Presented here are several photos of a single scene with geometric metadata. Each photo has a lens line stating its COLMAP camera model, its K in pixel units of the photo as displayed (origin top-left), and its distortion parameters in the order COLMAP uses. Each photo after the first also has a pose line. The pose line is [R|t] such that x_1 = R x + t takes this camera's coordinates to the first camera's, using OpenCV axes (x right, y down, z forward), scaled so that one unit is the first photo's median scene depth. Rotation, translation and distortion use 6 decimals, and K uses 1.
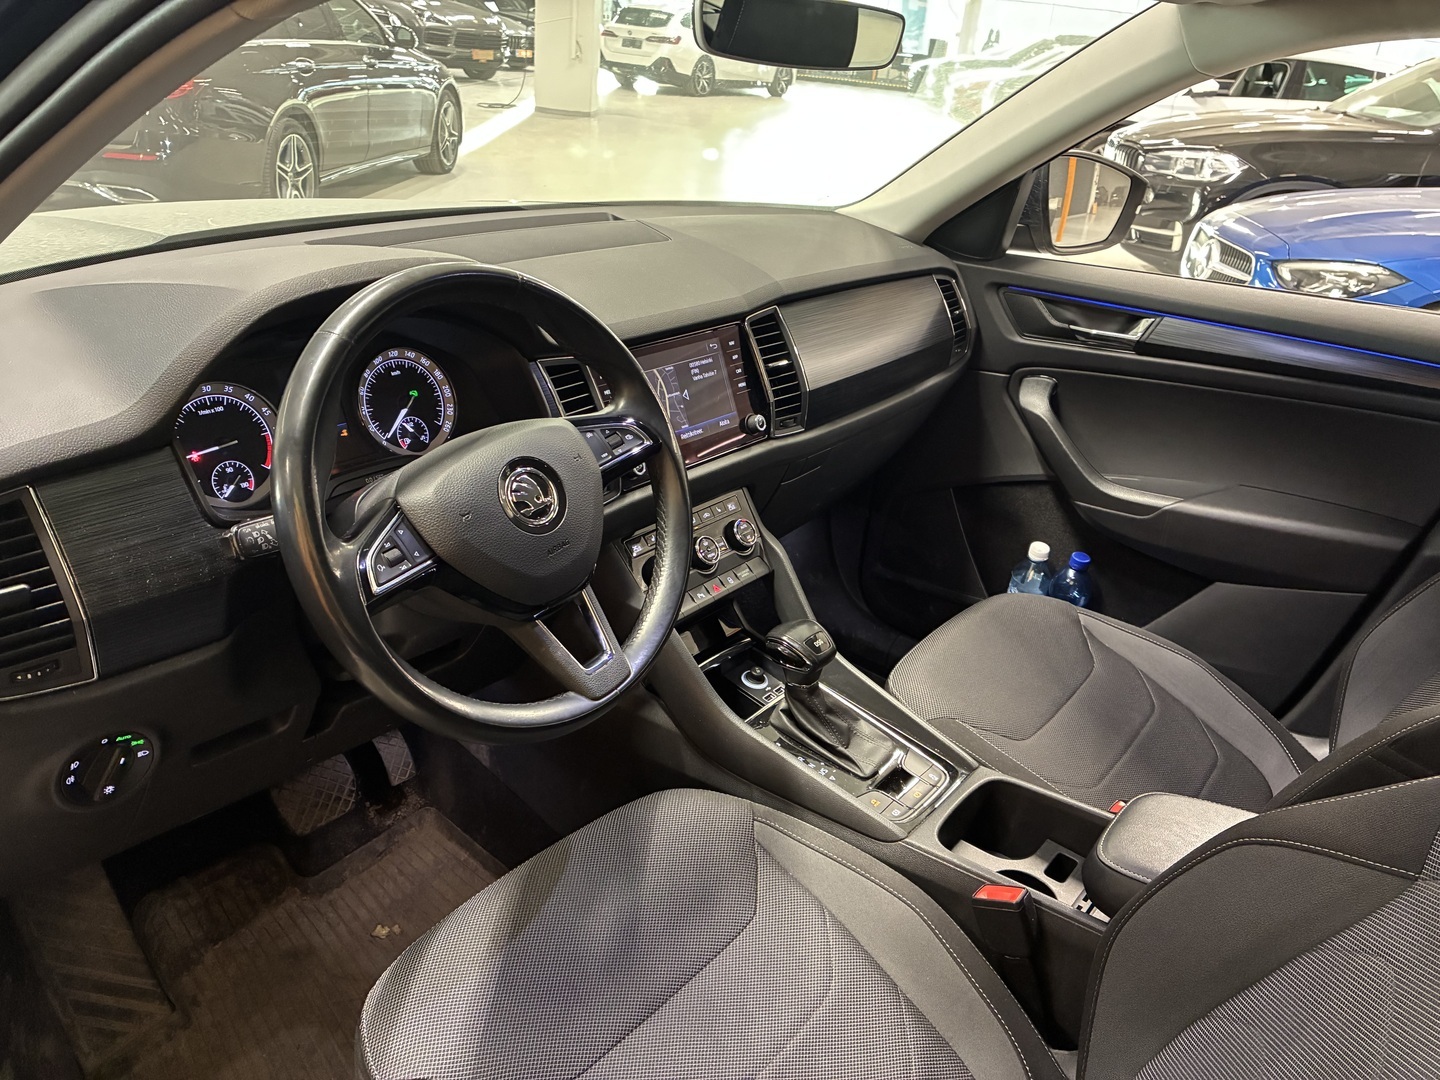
lens RADIAL K [[1080.5, 0, 727.1], [0, 1080.5, 532.3], [0, 0, 1]] dist [0.034395, -0.006750]
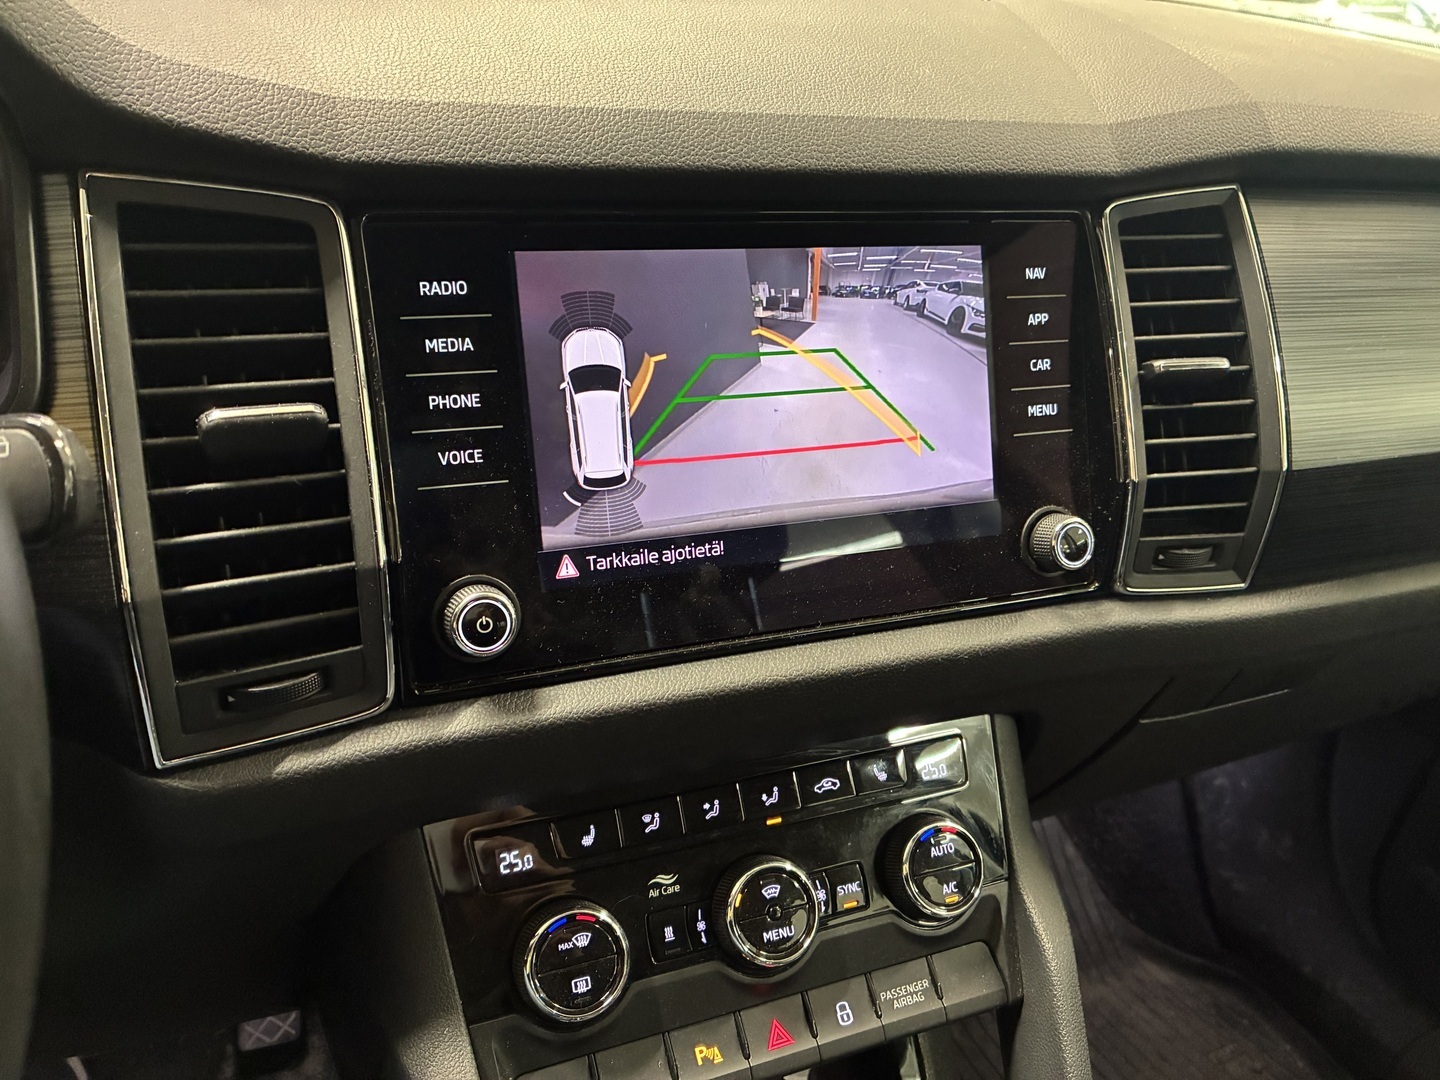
lens RADIAL K [[1080.5, 0, 727.1], [0, 1080.5, 532.3], [0, 0, 1]] dist [0.034395, -0.006750]
pose [[0.869994, 0.224267, -0.439107, 0.078871], [-0.227015, 0.972755, 0.047038, -0.094395], [0.437692, 0.058761, 0.897203, 0.667956]]
